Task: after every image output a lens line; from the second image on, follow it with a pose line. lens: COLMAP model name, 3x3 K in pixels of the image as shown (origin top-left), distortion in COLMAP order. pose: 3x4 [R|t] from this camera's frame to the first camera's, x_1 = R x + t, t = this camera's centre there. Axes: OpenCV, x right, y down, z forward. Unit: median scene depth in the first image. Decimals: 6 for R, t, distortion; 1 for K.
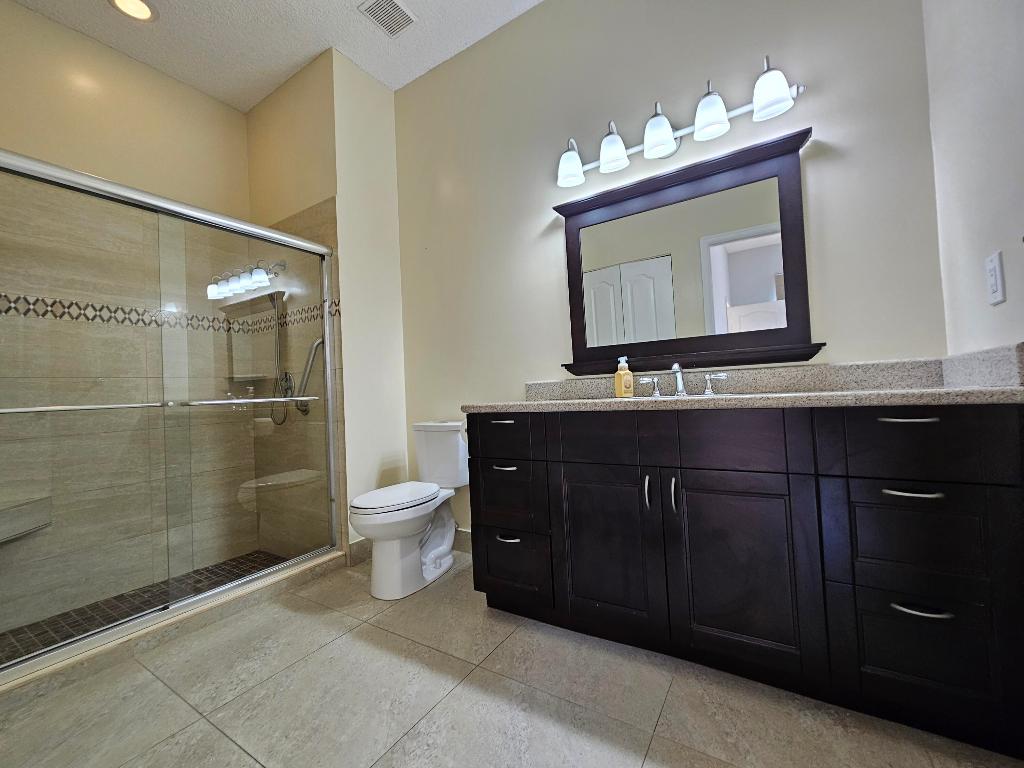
lens RADIAL K [[422.5, 0, 506.7], [0, 422.5, 382.3], [0, 0, 1]] dist [0.000848, 0.000185]
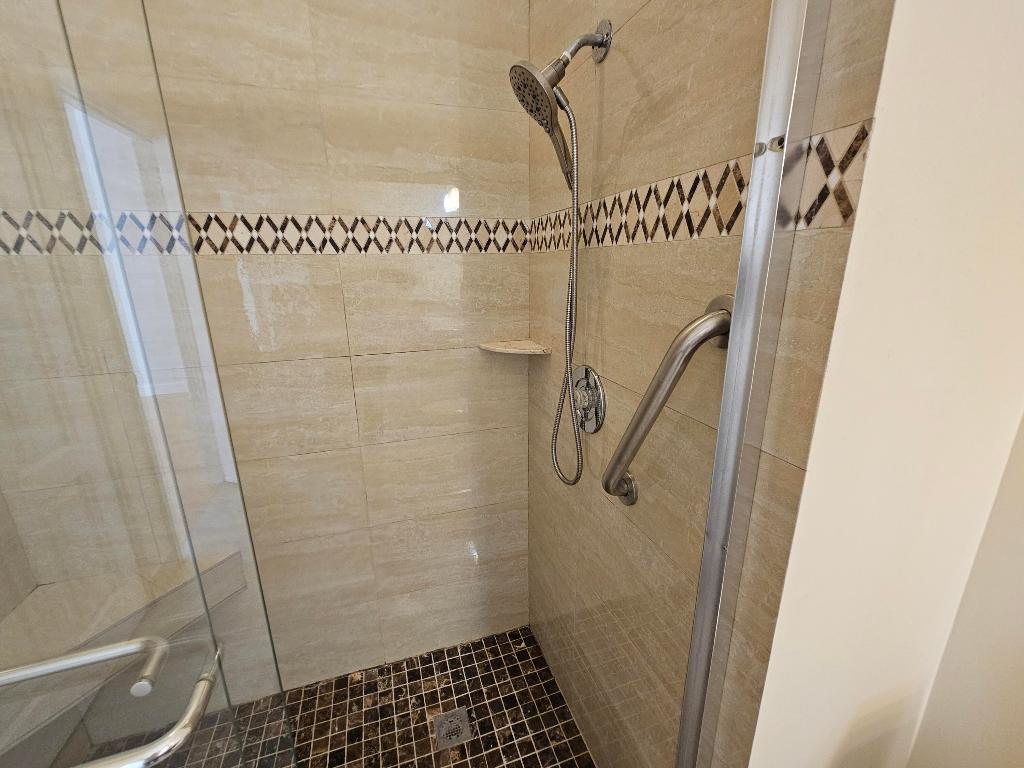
lens RADIAL K [[422.5, 0, 506.7], [0, 422.5, 382.3], [0, 0, 1]] dist [0.000848, 0.000185]
pose [[0.773072, 0.202599, -0.601094, -0.377037], [-0.009040, 0.951044, 0.308923, -0.143697], [0.634254, -0.233386, 0.737057, 0.728380]]
